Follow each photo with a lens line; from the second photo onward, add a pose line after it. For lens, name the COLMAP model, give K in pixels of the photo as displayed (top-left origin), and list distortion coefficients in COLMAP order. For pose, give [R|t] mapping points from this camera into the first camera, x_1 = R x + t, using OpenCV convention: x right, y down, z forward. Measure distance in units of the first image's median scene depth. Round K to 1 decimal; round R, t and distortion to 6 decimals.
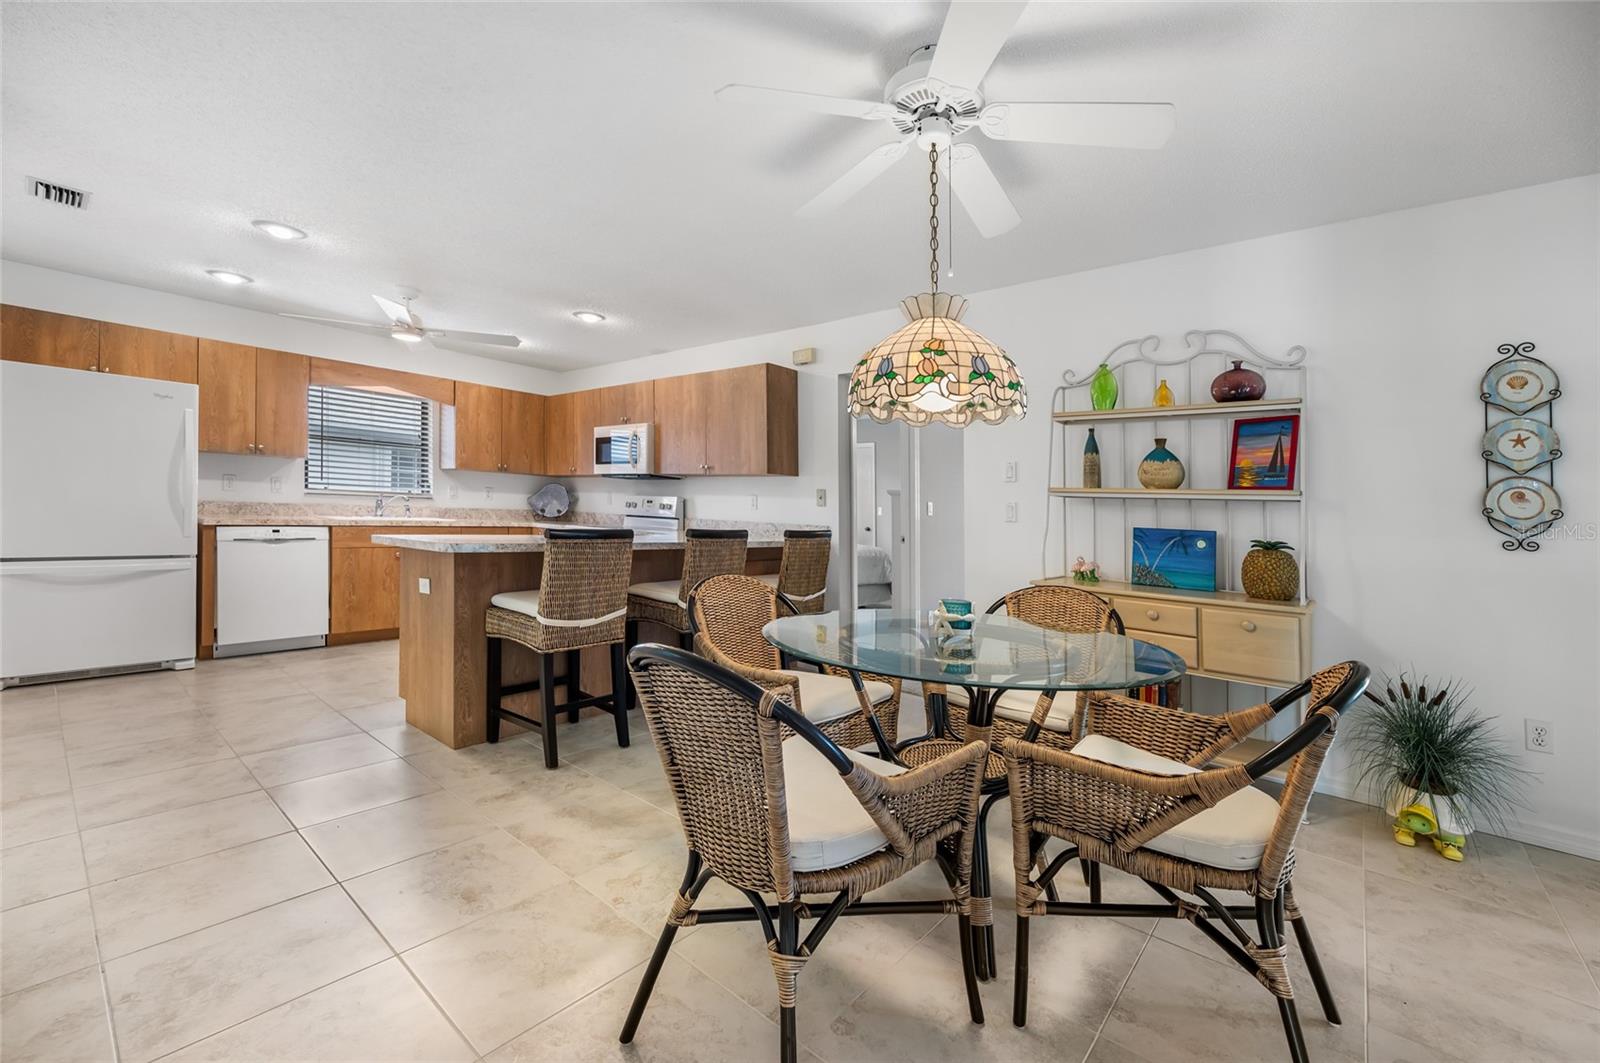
lens RADIAL K [[660.7, 0, 831.7], [0, 660.7, 546.6], [0, 0, 1]] dist [-0.002730, 0.000933]
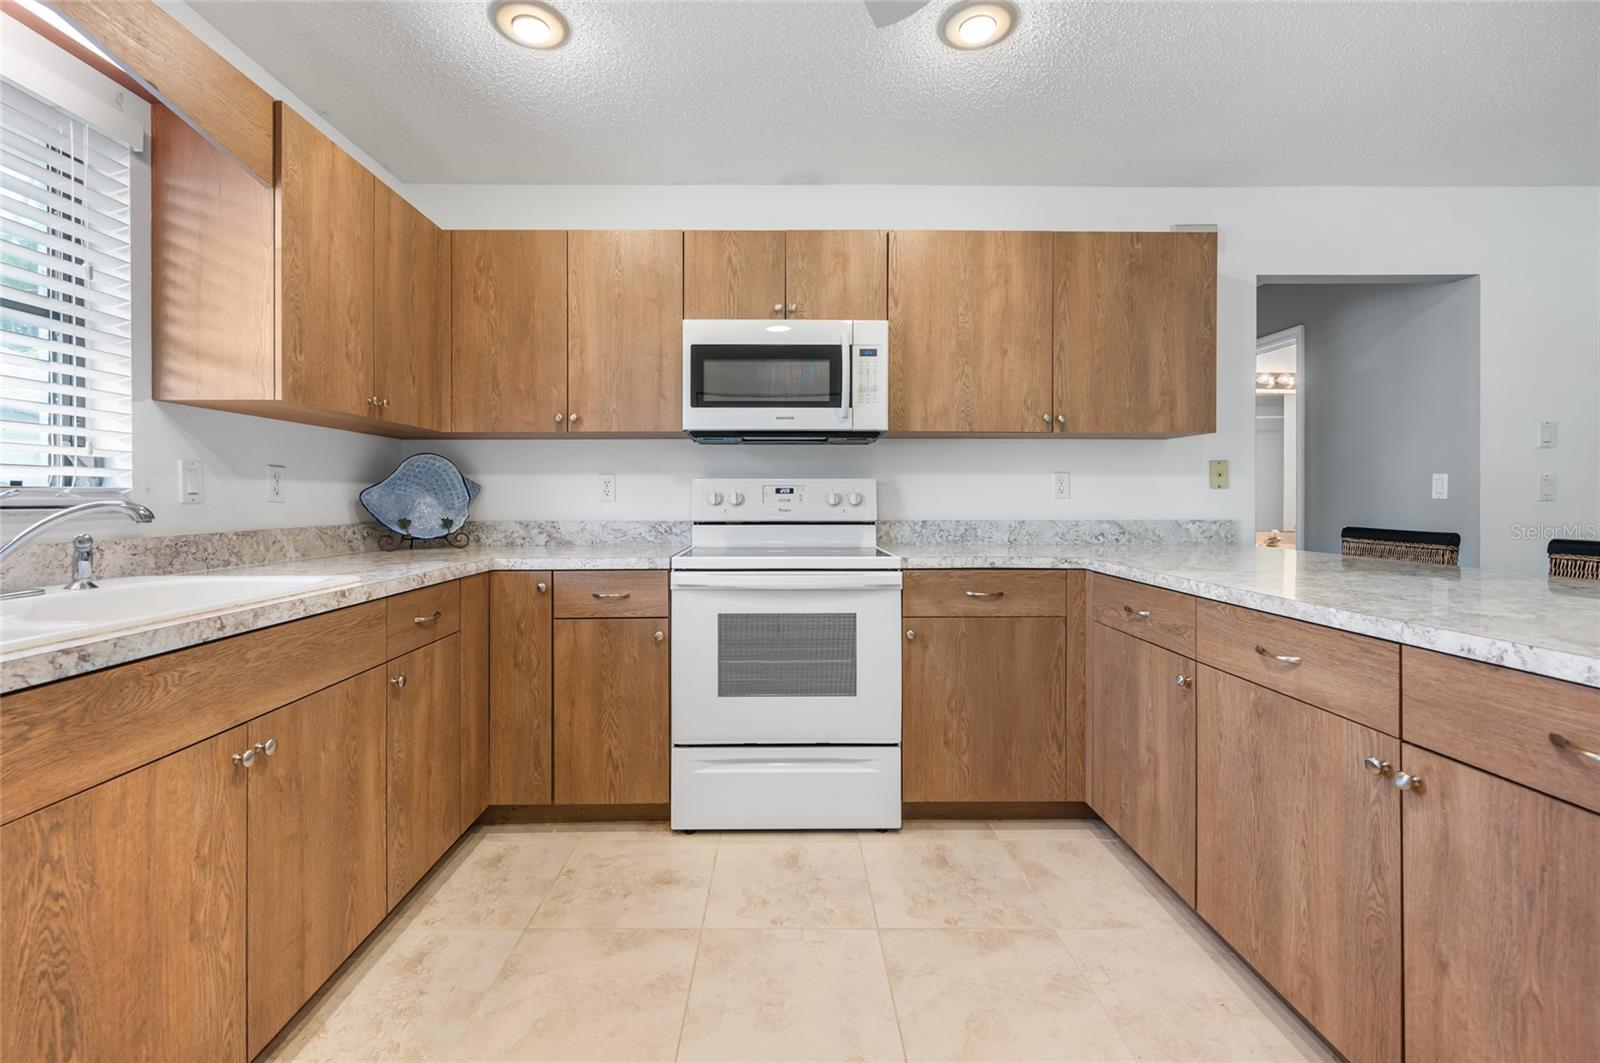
lens RADIAL K [[678.7, 0, 776.0], [0, 678.7, 503.4], [0, 0, 1]] dist [0.000178, 0.000574]
pose [[0.777258, -0.045676, 0.627521, -0.737659], [0.064286, 0.997907, -0.006990, -0.069939], [-0.625889, 0.045774, 0.778568, 0.783813]]
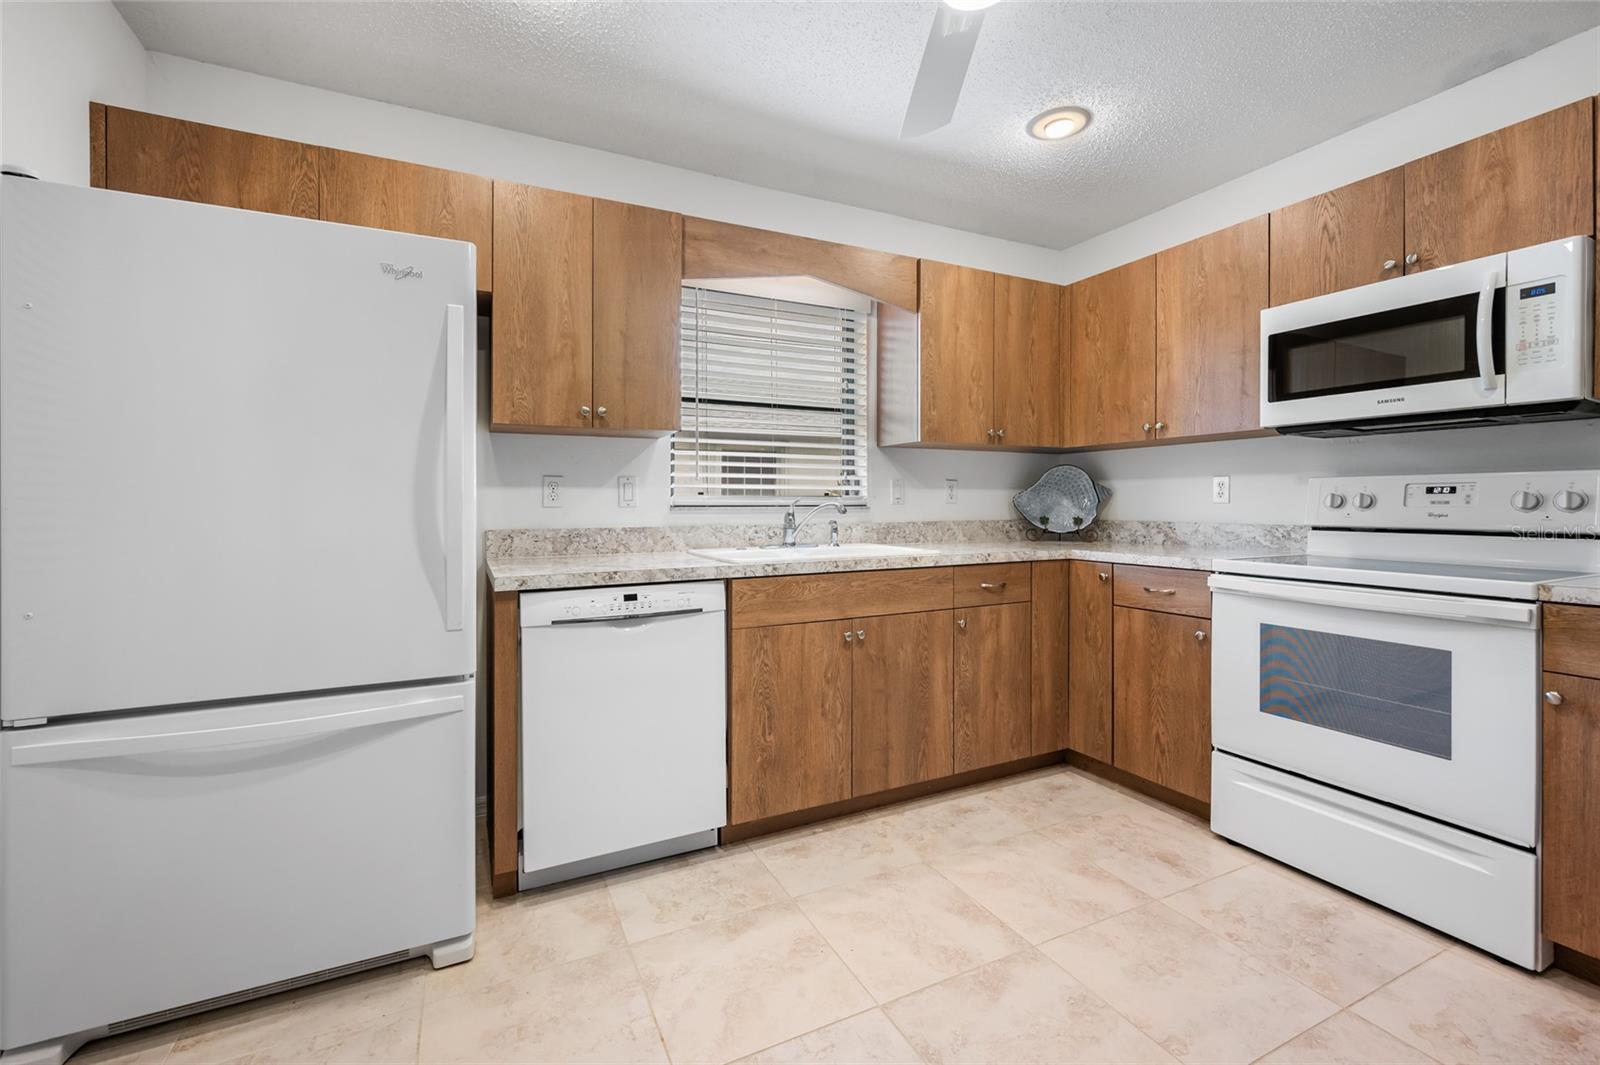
lens RADIAL K [[678.7, 0, 803.8], [0, 678.7, 507.8], [0, 0, 1]] dist [0.000178, 0.000574]
pose [[0.909134, -0.039639, -0.414613, -0.554397], [0.018598, 0.998332, -0.054664, -0.055244], [0.416088, 0.041986, 0.908355, 0.644162]]
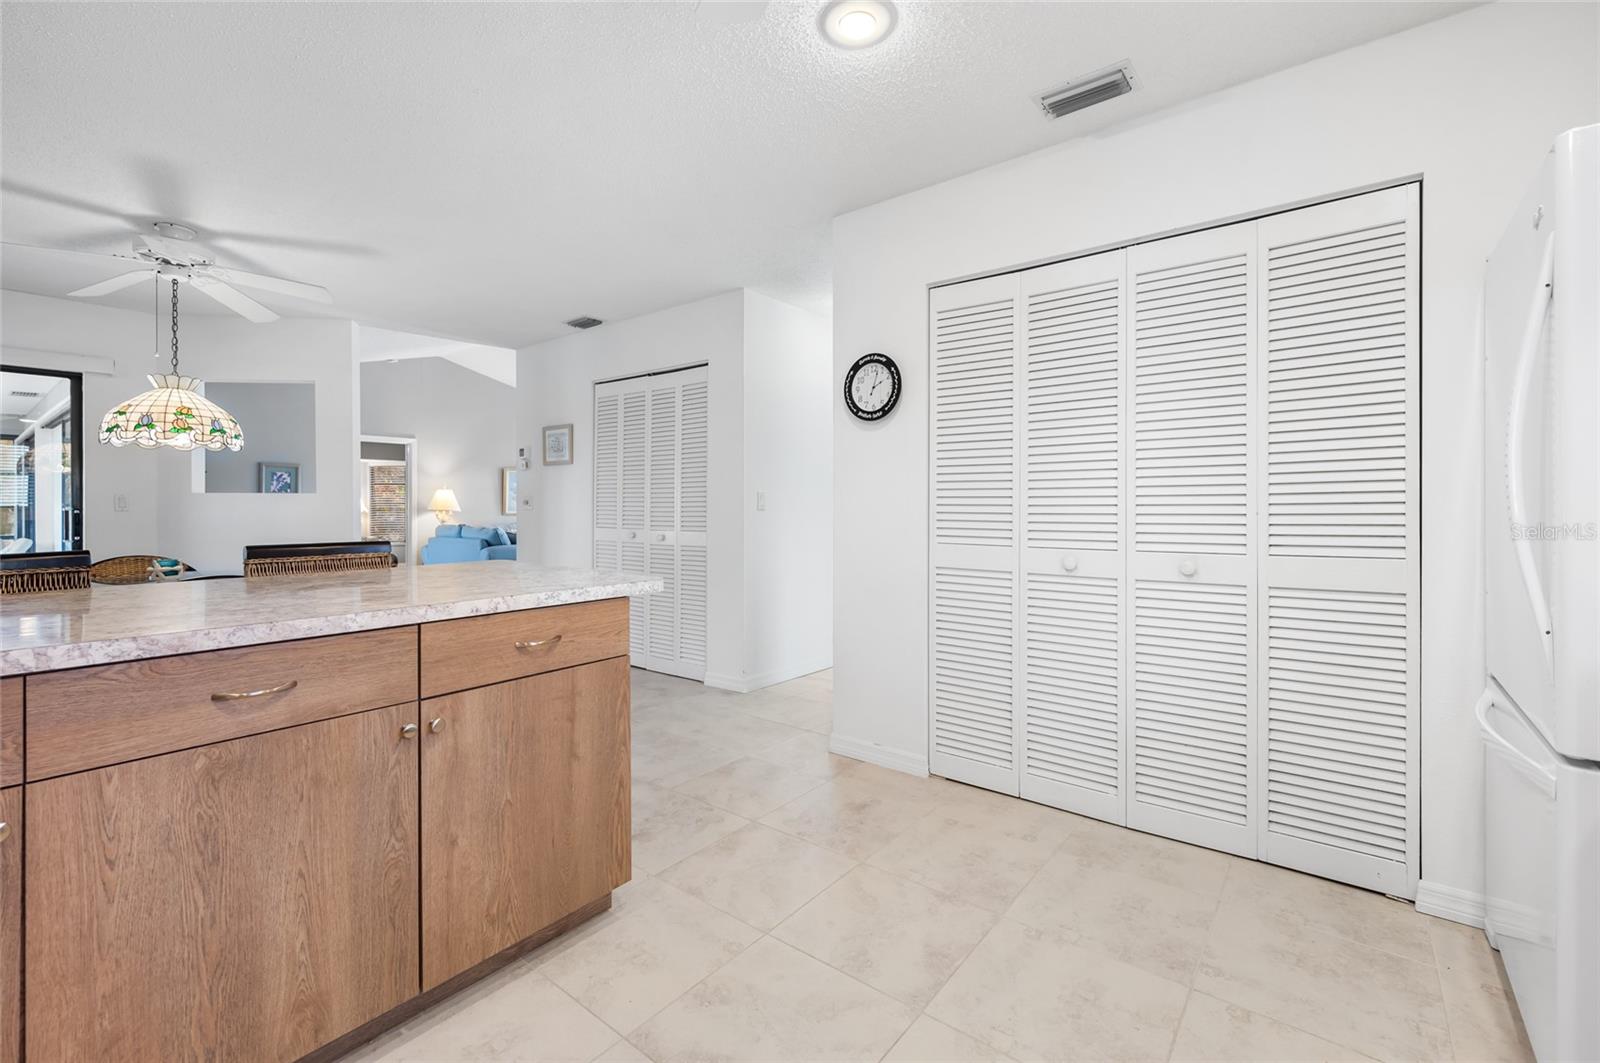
lens RADIAL K [[678.7, 0, 797.9], [0, 678.7, 508.4], [0, 0, 1]] dist [0.000178, 0.000574]
pose [[-0.999152, -0.038120, -0.015536, -0.578897], [-0.038824, 0.998101, 0.047819, -0.081053], [0.013684, 0.048381, -0.998735, 1.142517]]
